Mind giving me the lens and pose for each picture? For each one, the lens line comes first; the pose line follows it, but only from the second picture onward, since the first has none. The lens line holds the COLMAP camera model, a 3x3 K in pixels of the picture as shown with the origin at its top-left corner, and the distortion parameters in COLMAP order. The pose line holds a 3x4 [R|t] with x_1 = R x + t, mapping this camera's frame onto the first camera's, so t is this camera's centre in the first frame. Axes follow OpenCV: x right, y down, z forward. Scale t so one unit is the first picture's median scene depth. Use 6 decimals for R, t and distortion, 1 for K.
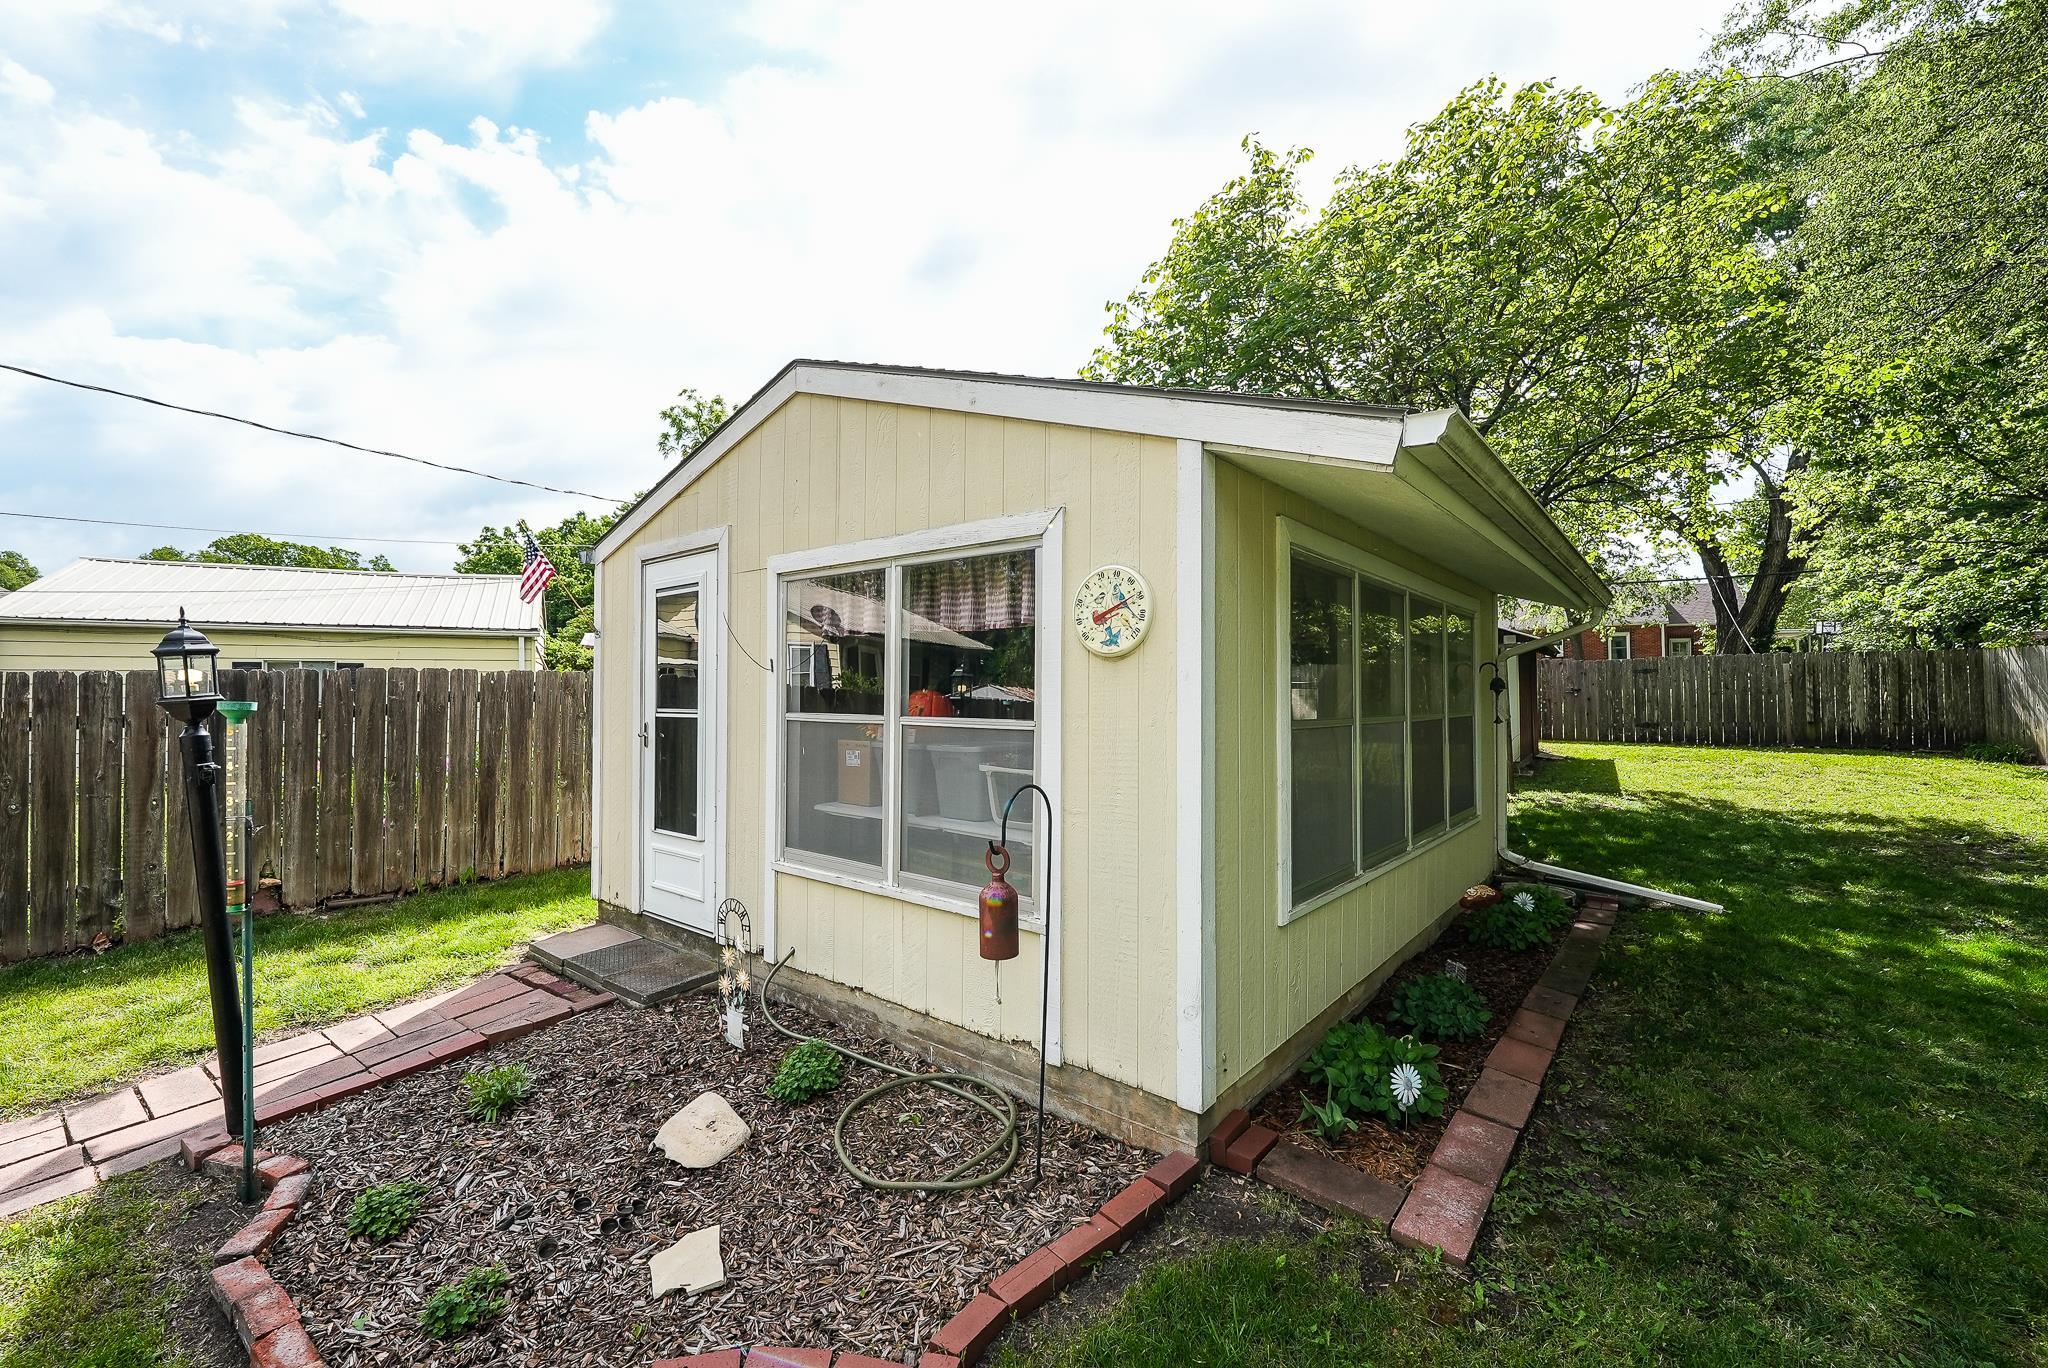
lens RADIAL K [[841.4, 0, 1014.9], [0, 841.4, 678.6], [0, 0, 1]] dist [-0.008451, -0.000223]
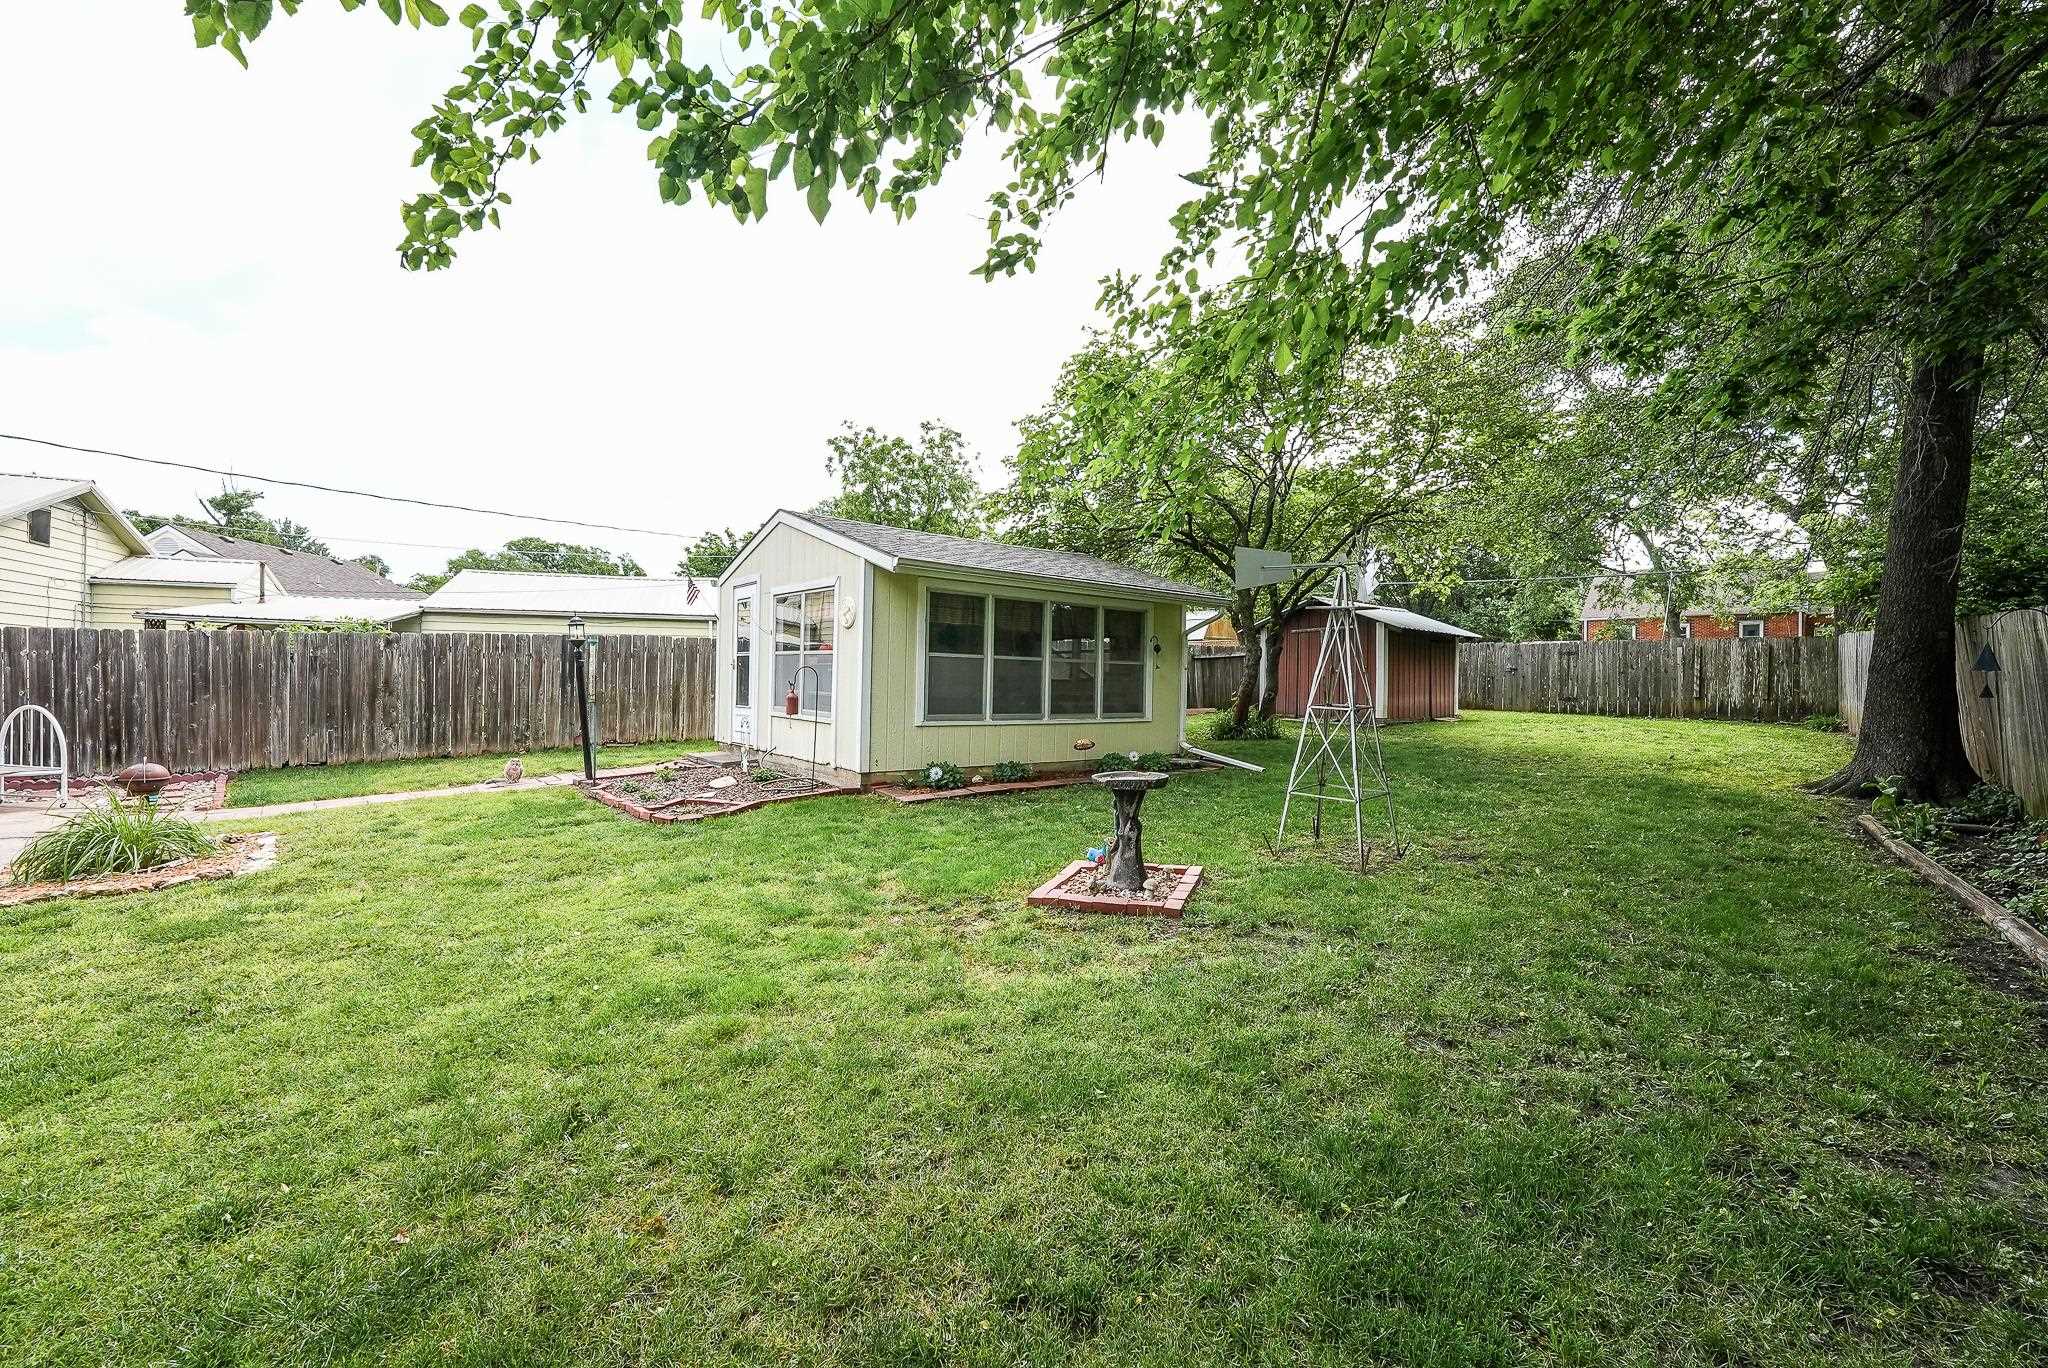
lens RADIAL K [[838.4, 0, 1022.0], [0, 838.4, 684.1], [0, 0, 1]] dist [-0.008814, -0.000451]
pose [[0.978400, 0.020283, -0.205724, 0.615994], [-0.015125, 0.999531, 0.026613, 0.037993], [0.206168, -0.022926, 0.978248, -0.819273]]
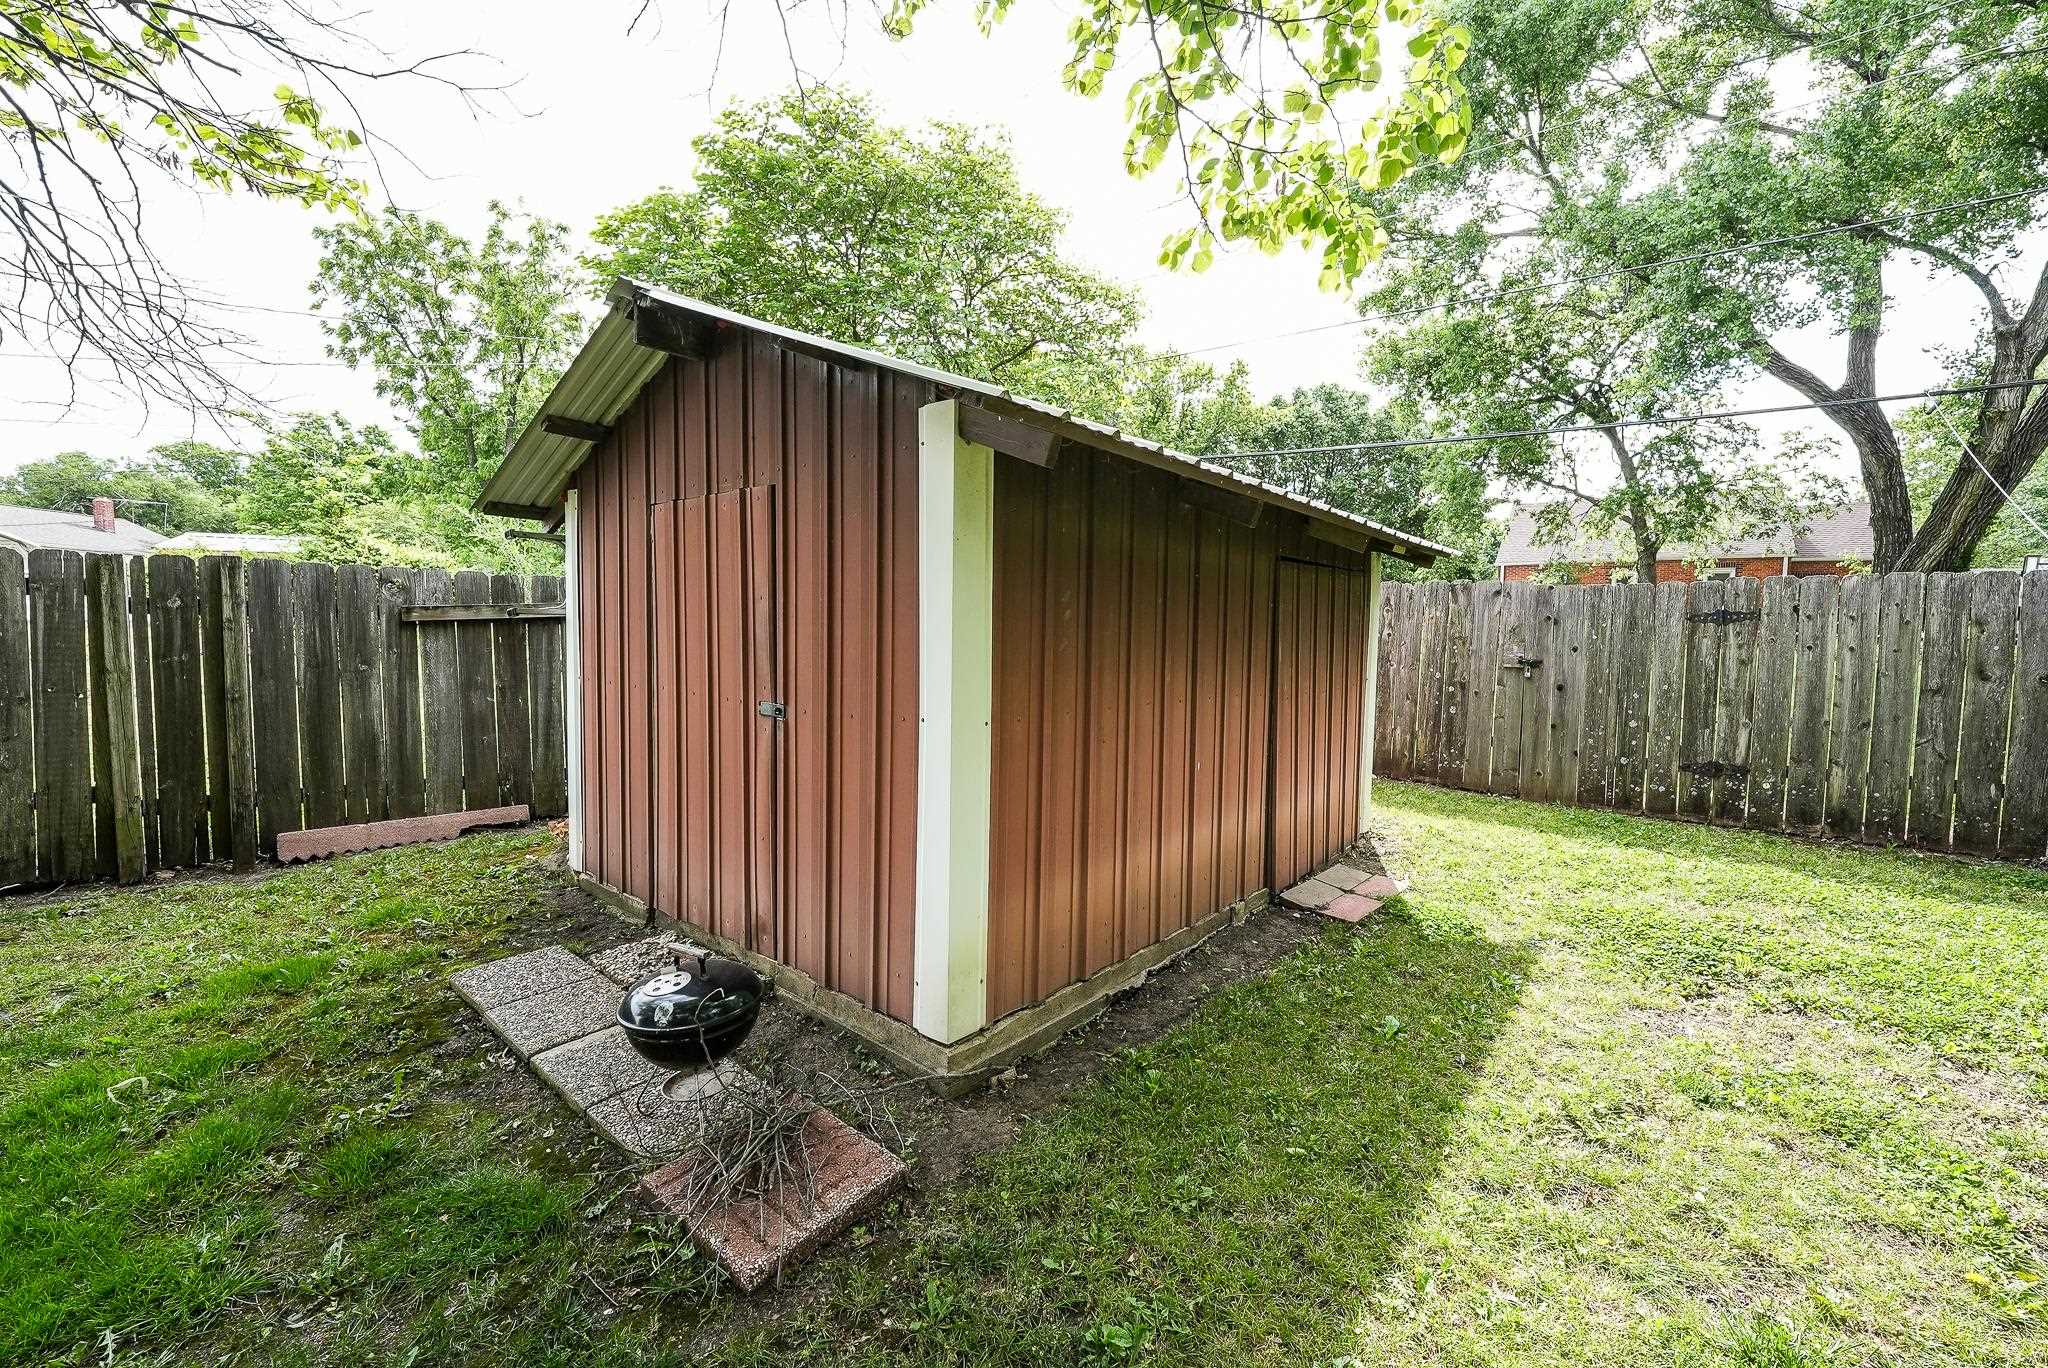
lens RADIAL K [[838.4, 0, 1022.0], [0, 838.4, 684.1], [0, 0, 1]] dist [-0.008814, -0.000451]
pose [[0.996503, 0.030462, -0.077809, 1.257136], [-0.024082, 0.996370, 0.081655, -0.006103], [0.080014, -0.079495, 0.993619, 1.614938]]
